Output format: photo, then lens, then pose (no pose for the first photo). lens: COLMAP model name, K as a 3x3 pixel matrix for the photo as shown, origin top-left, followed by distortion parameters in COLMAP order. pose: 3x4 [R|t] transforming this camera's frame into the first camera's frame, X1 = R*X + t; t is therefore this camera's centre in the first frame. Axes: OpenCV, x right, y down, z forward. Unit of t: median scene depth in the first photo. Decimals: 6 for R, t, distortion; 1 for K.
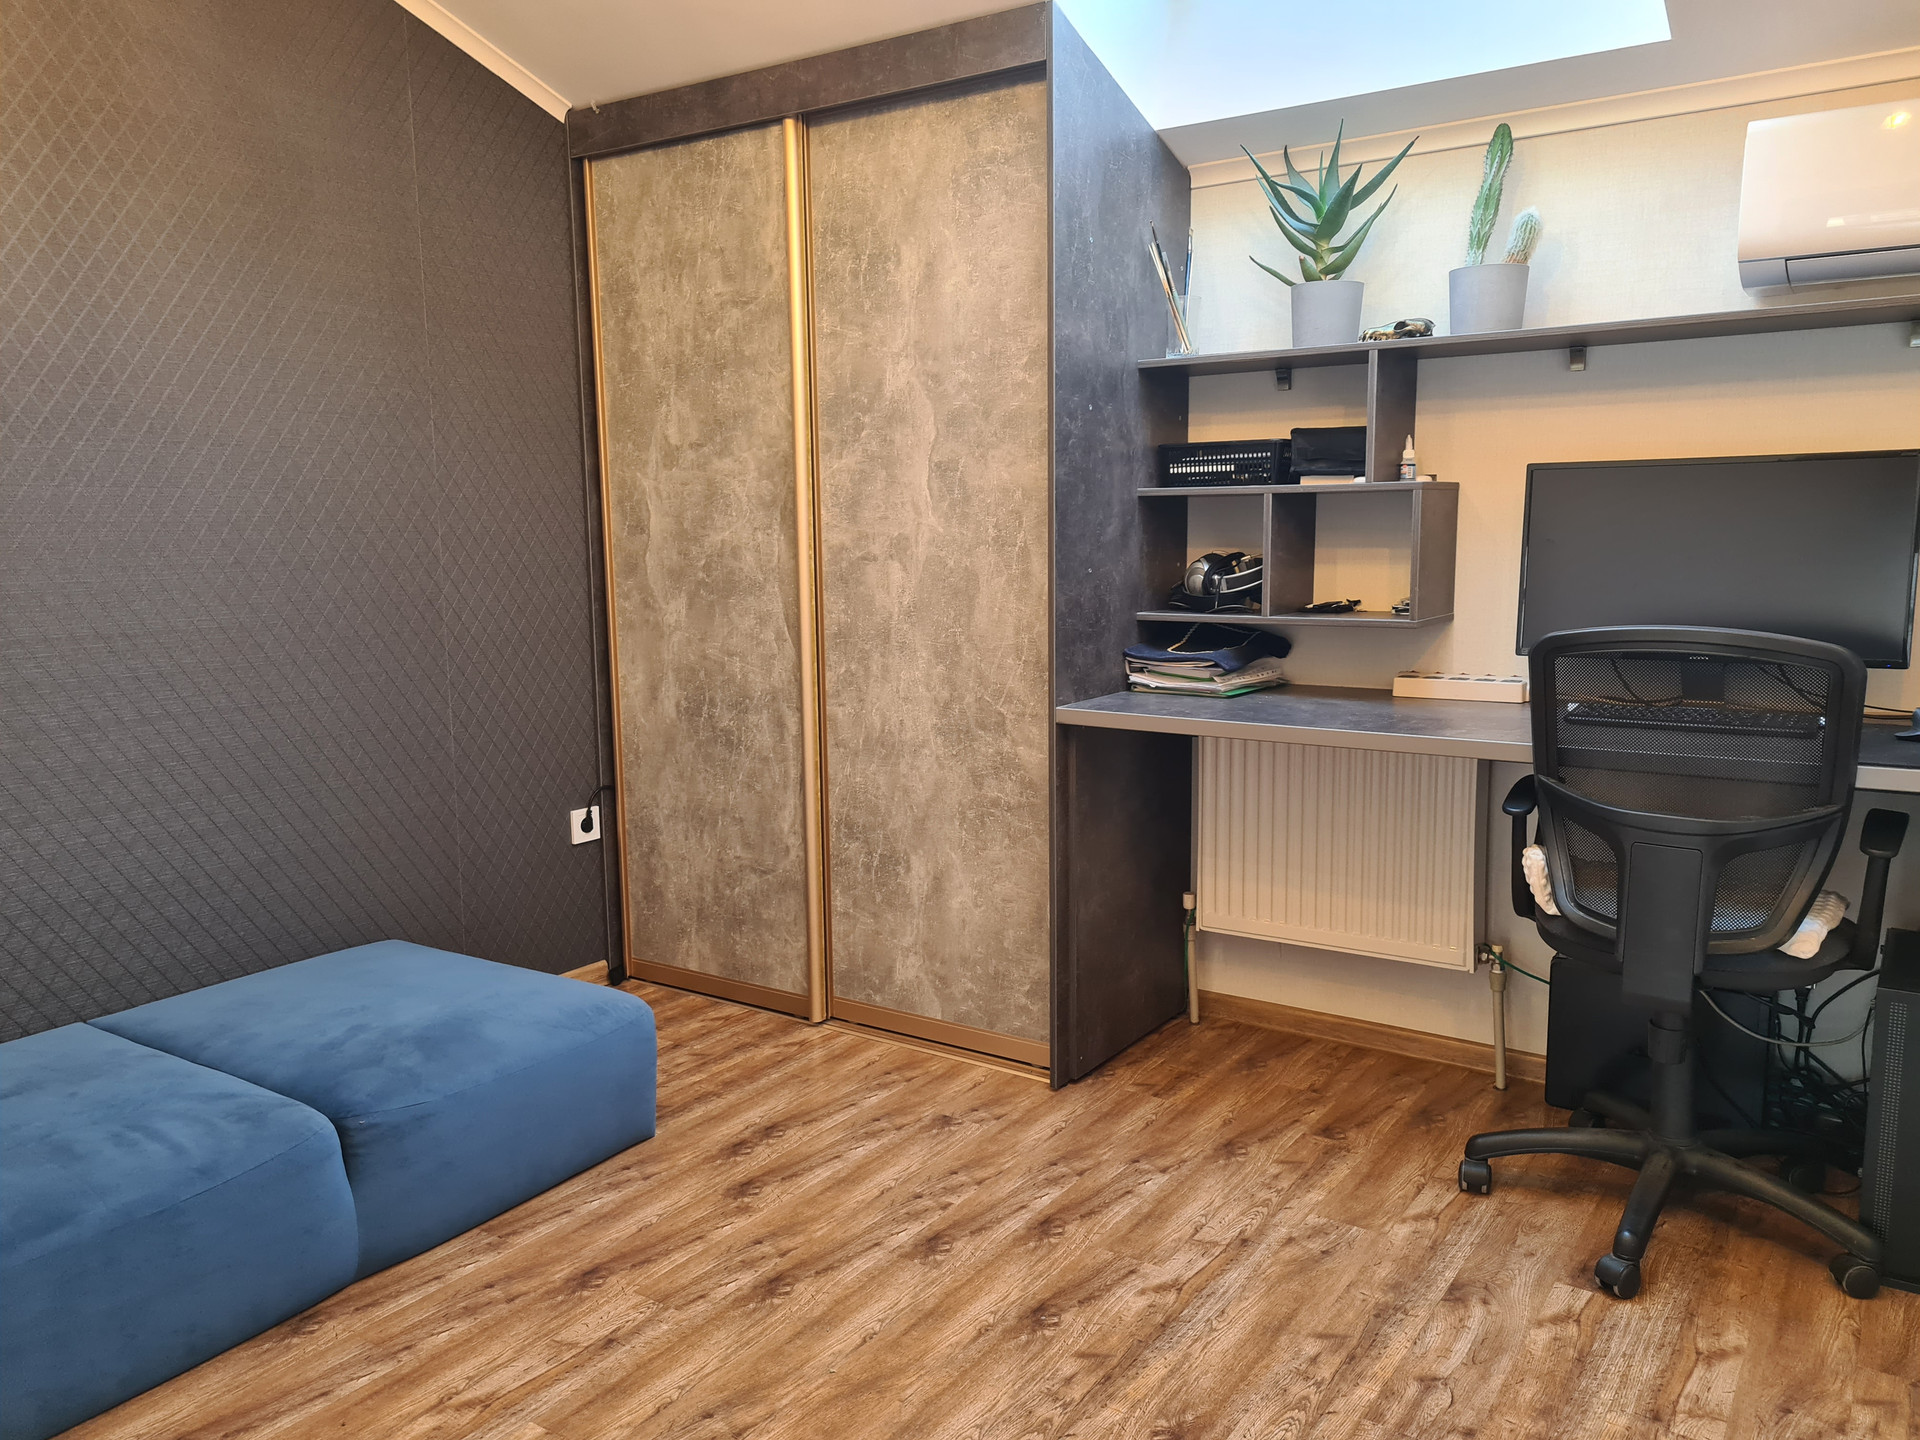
lens RADIAL K [[1433.5, 0, 960.3], [0, 1433.5, 729.9], [0, 0, 1]] dist [0.062080, -0.038393]
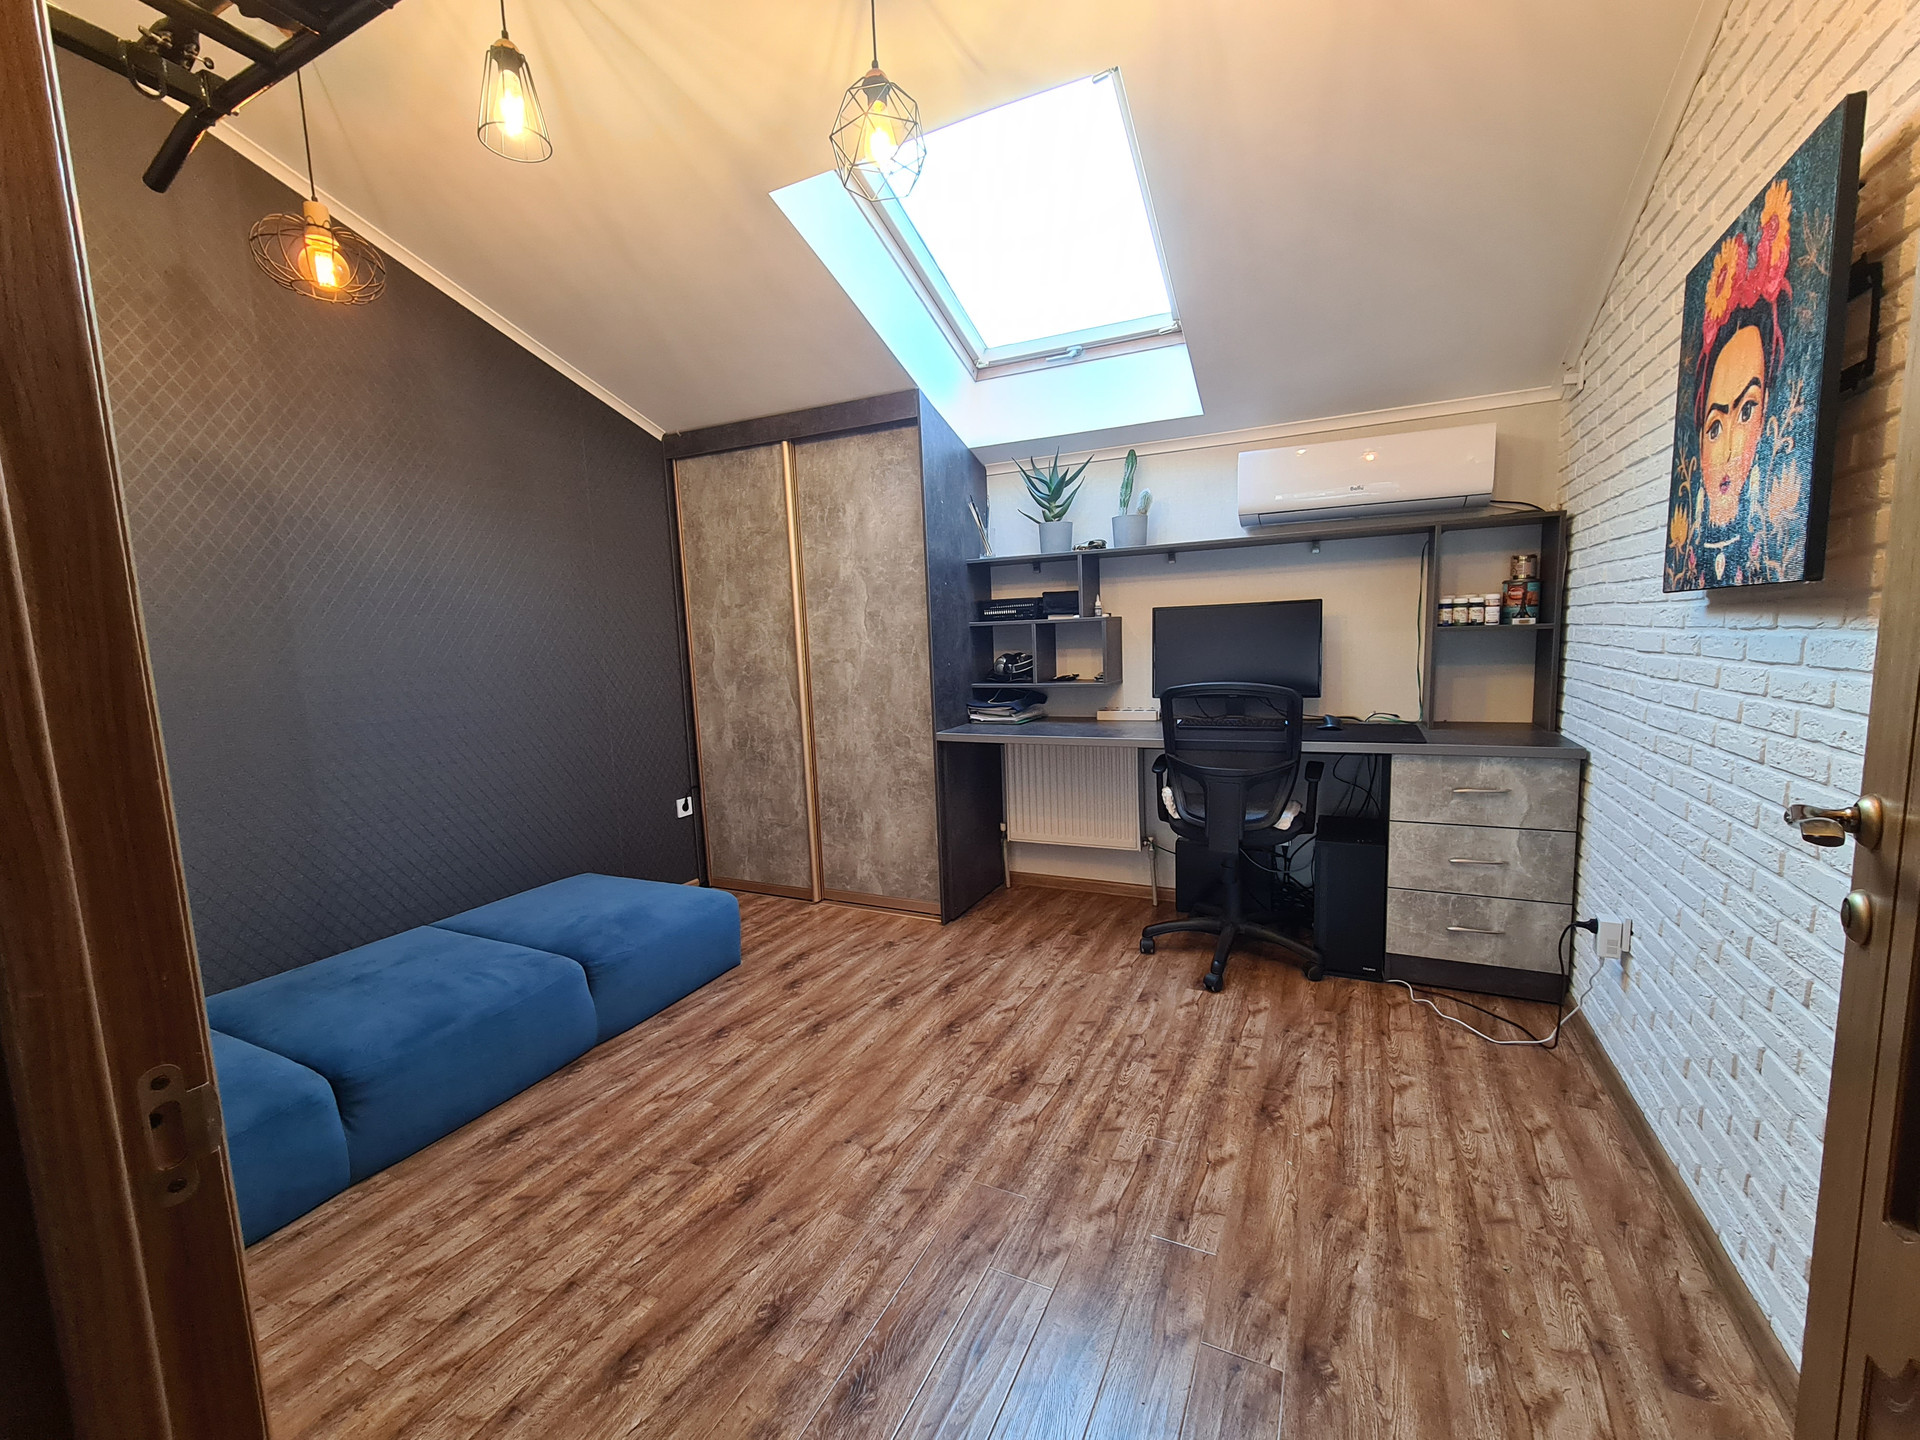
lens RADIAL K [[784.0, 0, 965.8], [0, 784.0, 727.2], [0, 0, 1]] dist [0.003260, -0.001404]
pose [[0.988820, -0.044776, 0.142232, -0.050287], [0.048468, 0.998569, -0.022600, 0.003595], [-0.141017, 0.029241, 0.989575, -0.092634]]
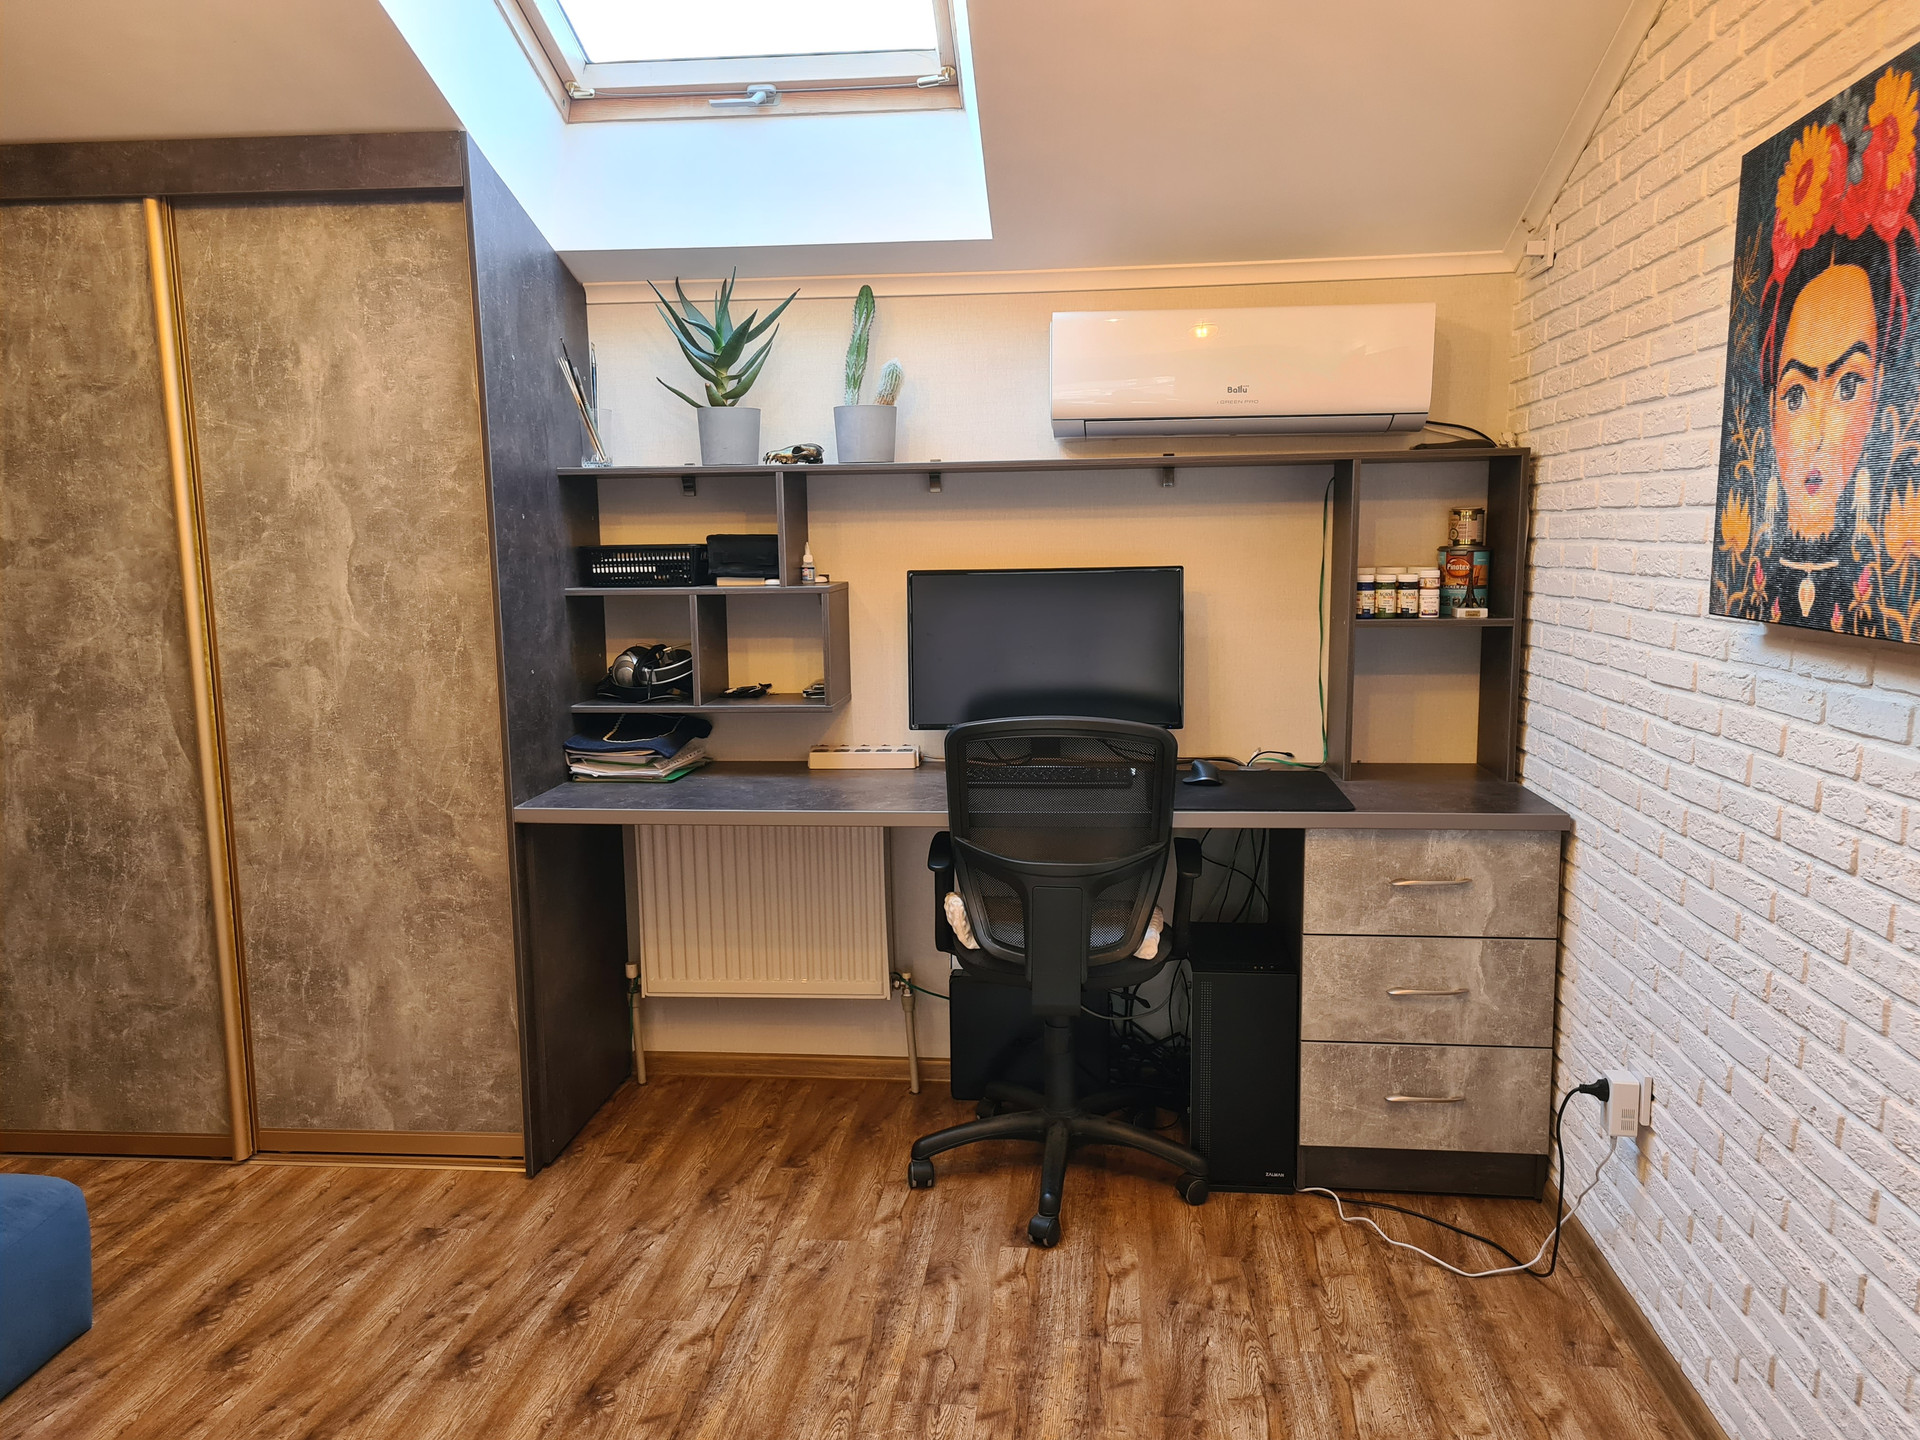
lens RADIAL K [[1433.5, 0, 949.7], [0, 1433.5, 735.7], [0, 0, 1]] dist [0.062080, -0.038393]
pose [[0.883052, -0.067772, 0.464356, -0.141673], [0.071718, 0.997383, 0.009182, -0.057416], [-0.463763, 0.025194, 0.885601, -0.066127]]
